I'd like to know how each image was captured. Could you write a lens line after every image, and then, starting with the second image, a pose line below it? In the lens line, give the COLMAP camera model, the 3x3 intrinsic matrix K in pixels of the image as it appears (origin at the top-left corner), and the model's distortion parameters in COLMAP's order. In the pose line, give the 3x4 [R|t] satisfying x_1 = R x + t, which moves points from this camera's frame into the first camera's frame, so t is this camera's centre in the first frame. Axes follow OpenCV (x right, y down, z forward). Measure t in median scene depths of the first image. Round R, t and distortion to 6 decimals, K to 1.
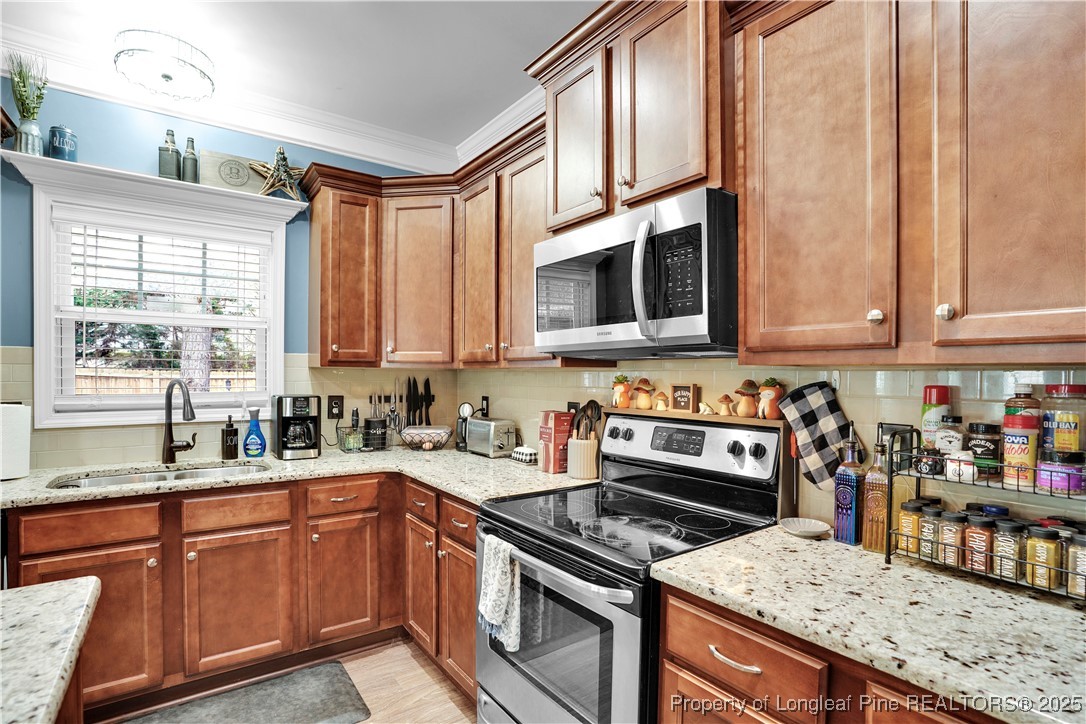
lens RADIAL K [[535.0, 0, 536.9], [0, 535.0, 371.8], [0, 0, 1]] dist [-0.029534, 0.000718]
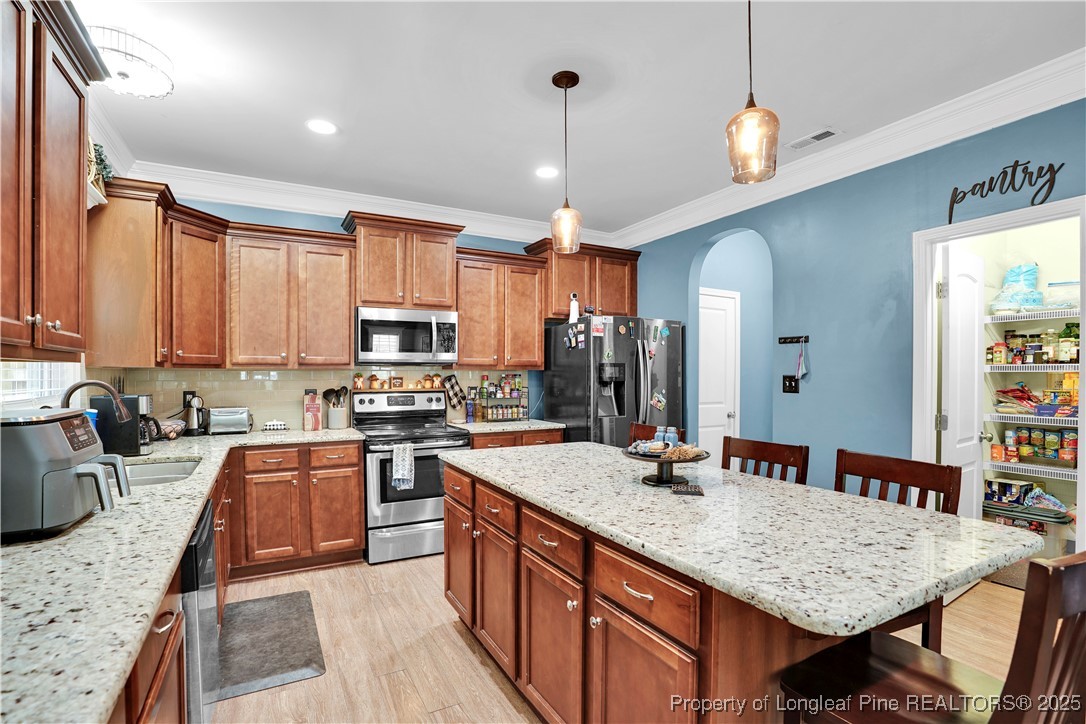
lens RADIAL K [[542.5, 0, 540.7], [0, 542.5, 370.8], [0, 0, 1]] dist [-0.005049, -0.000052]
pose [[0.117243, -0.001868, 0.993101, -2.078268], [-0.005180, 0.999983, 0.002493, -0.011915], [-0.993090, -0.005436, 0.117231, 0.108705]]
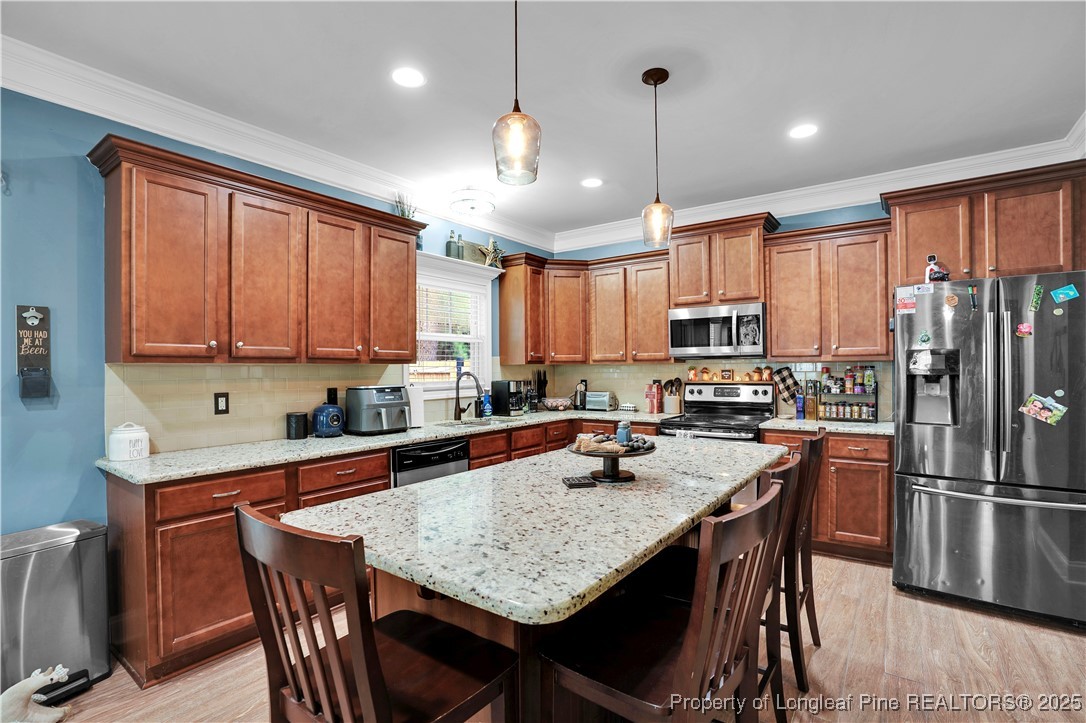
lens RADIAL K [[507.3, 0, 544.9], [0, 507.3, 361.1], [0, 0, 1]] dist [-0.063756, 0.021742]
pose [[0.942202, -0.011311, 0.334854, -1.340134], [0.013809, 0.999892, -0.005081, -0.015022], [-0.334760, 0.009412, 0.942256, -0.939059]]
